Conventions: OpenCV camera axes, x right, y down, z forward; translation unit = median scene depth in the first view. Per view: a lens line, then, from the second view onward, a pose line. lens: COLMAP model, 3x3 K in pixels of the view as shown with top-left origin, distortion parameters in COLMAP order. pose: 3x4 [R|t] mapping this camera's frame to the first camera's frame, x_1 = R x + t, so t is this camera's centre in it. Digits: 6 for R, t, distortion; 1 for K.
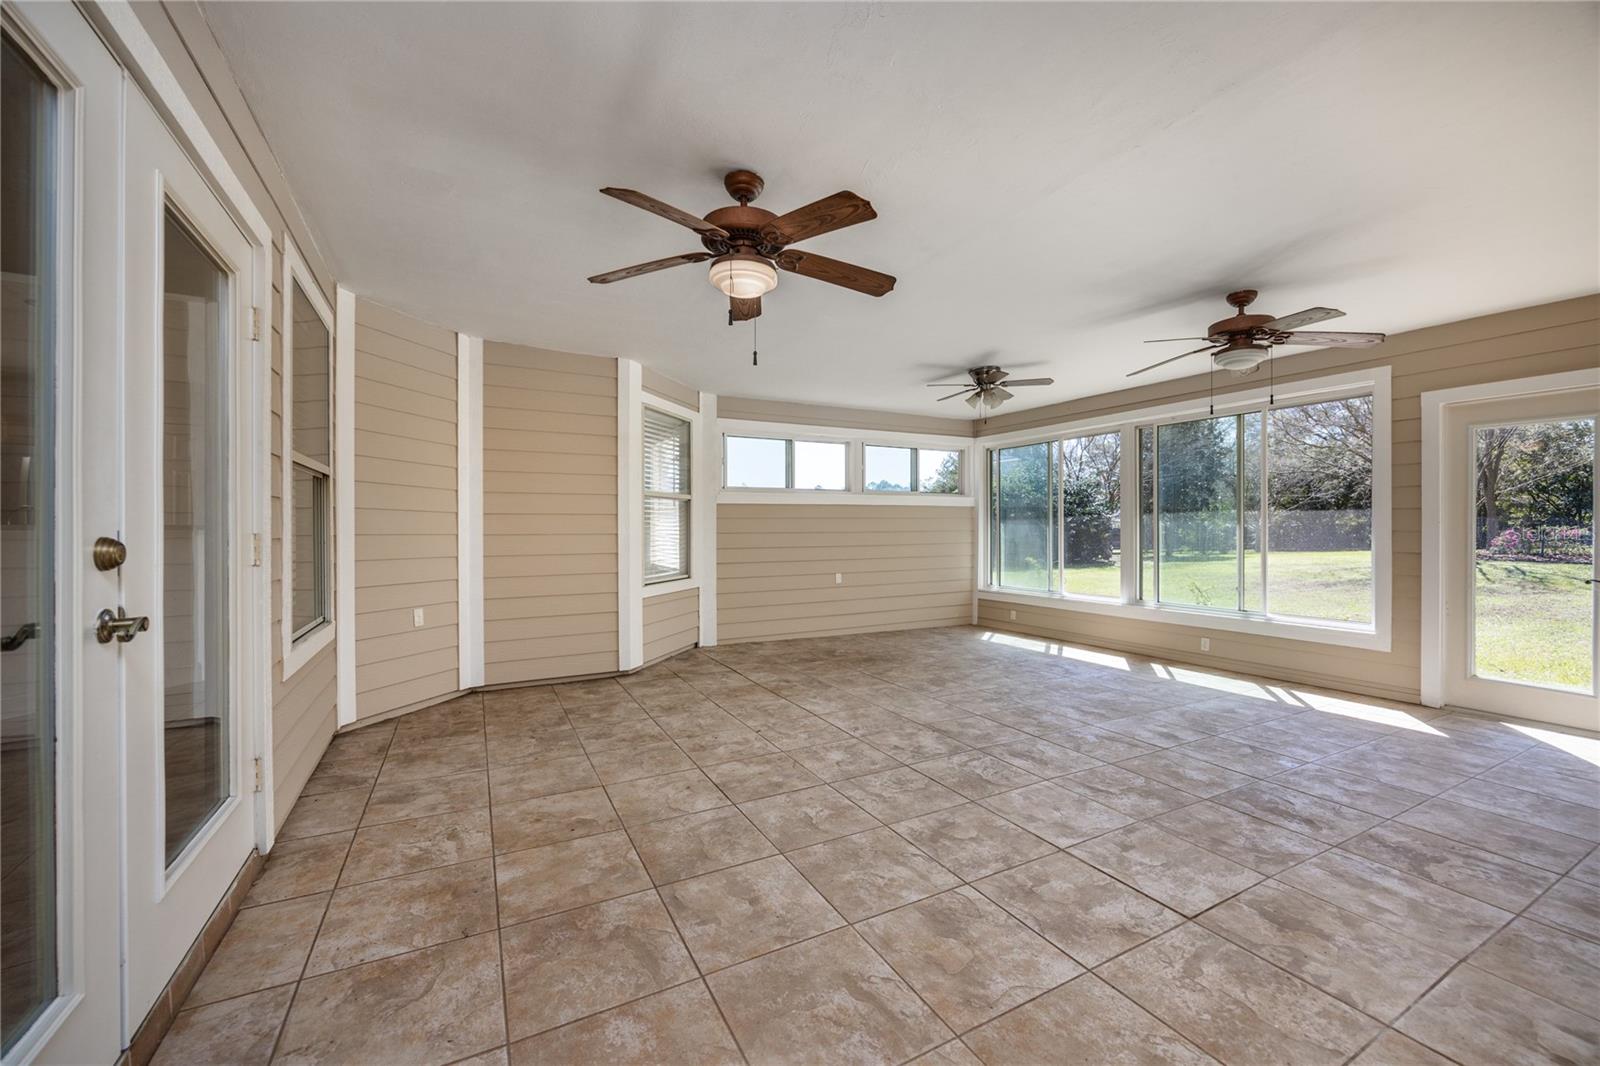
lens RADIAL K [[616.8, 0, 807.5], [0, 616.8, 530.9], [0, 0, 1]] dist [0.000471, 0.000024]
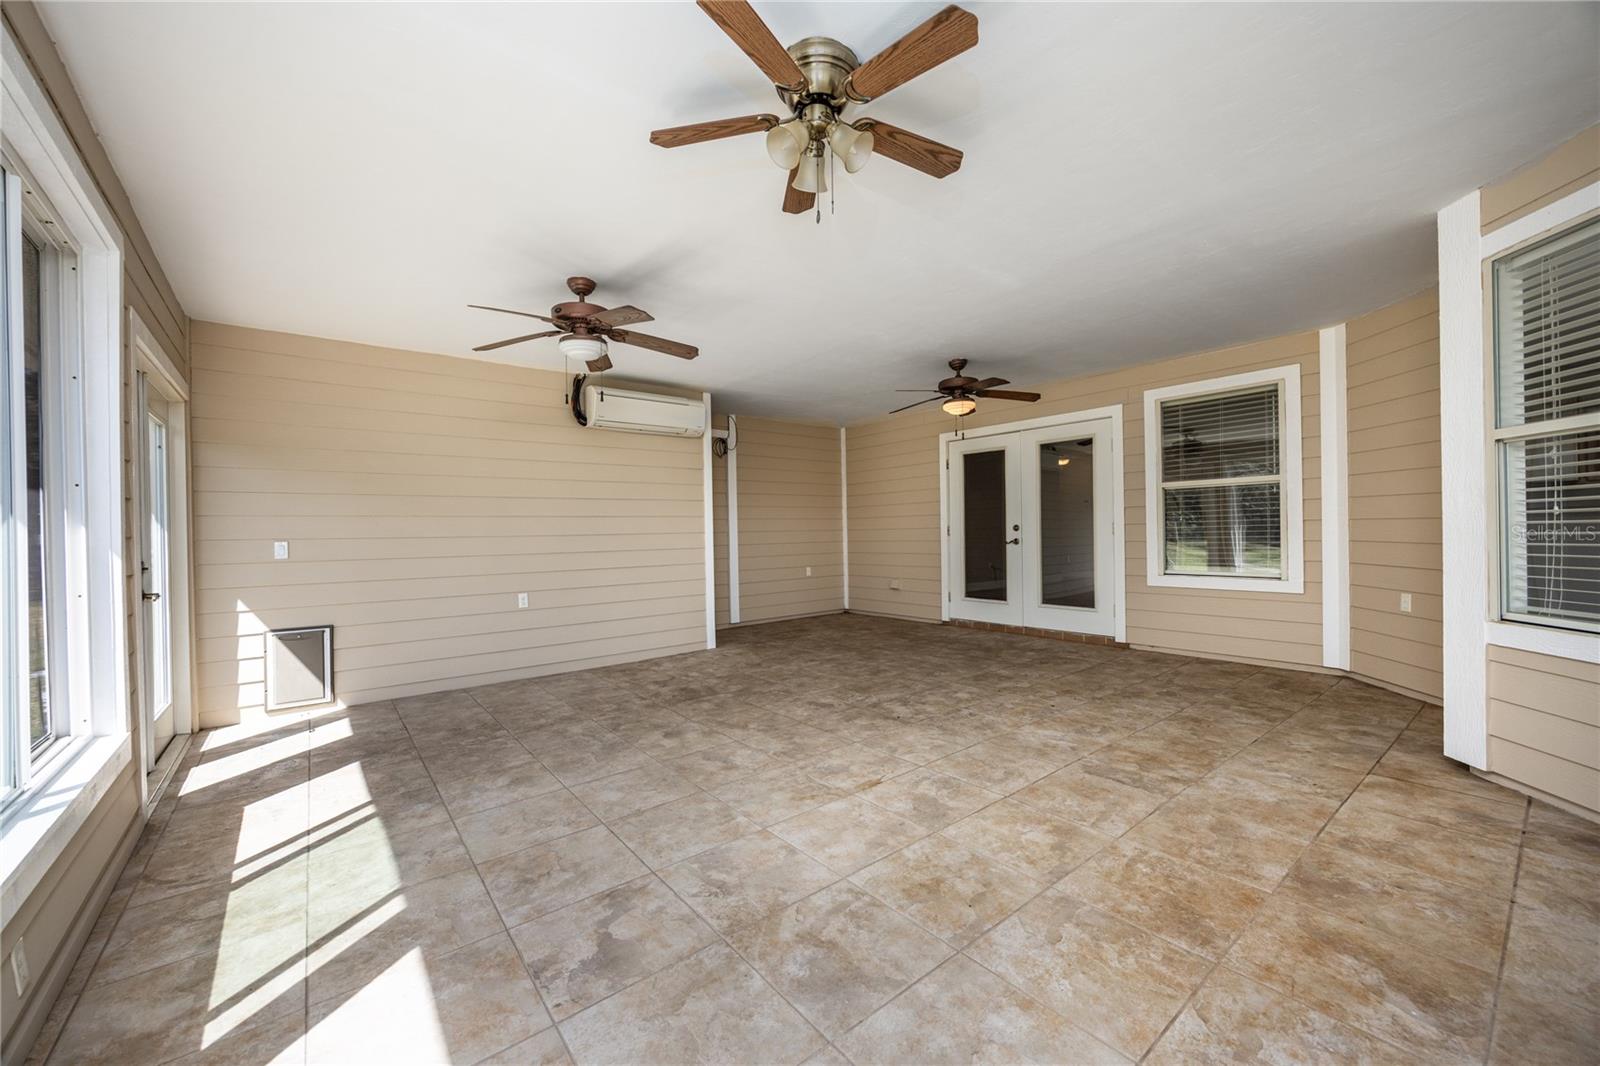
lens RADIAL K [[616.8, 0, 807.5], [0, 616.8, 530.9], [0, 0, 1]] dist [0.000471, 0.000024]
pose [[-0.983559, 0.021362, -0.179321, 0.659241], [0.020649, 0.999770, 0.005842, 0.001482], [0.179404, 0.002043, -0.983773, 2.457612]]
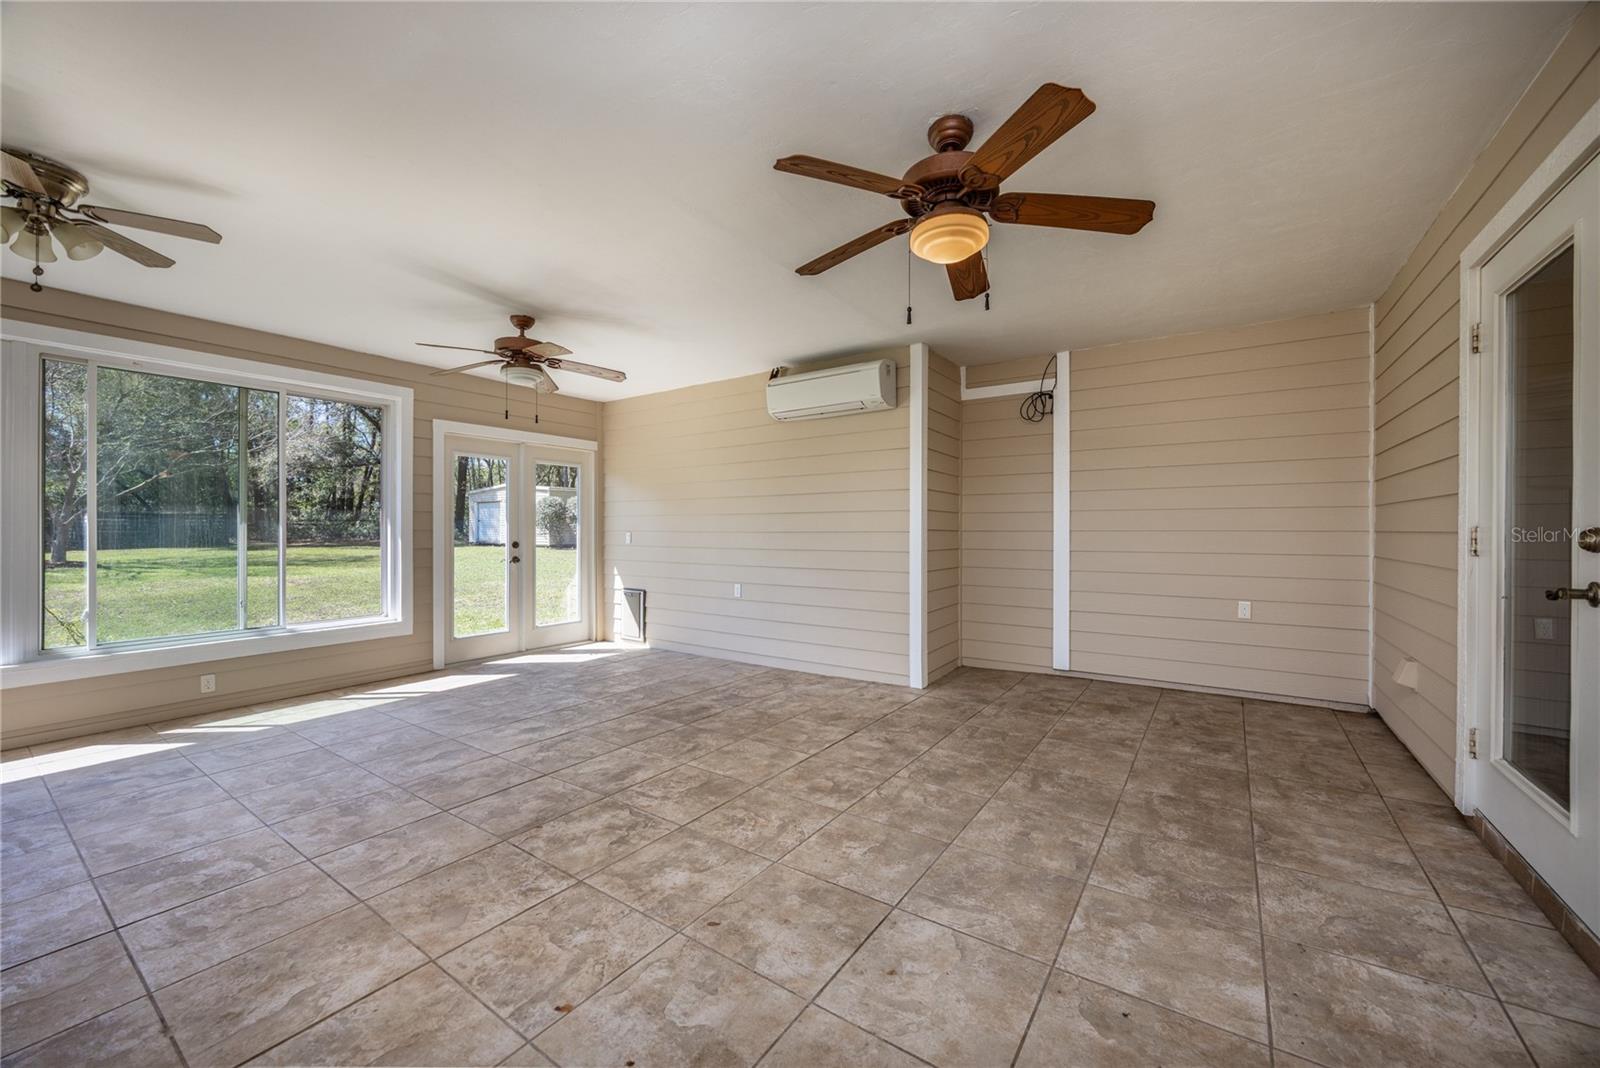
lens RADIAL K [[616.8, 0, 807.5], [0, 616.8, 531.9], [0, 0, 1]] dist [0.000471, 0.000024]
pose [[-0.454537, 0.000812, 0.890727, -0.644473], [0.006106, 0.999979, 0.002204, 0.006896], [-0.890707, 0.006440, -0.454533, 1.283955]]
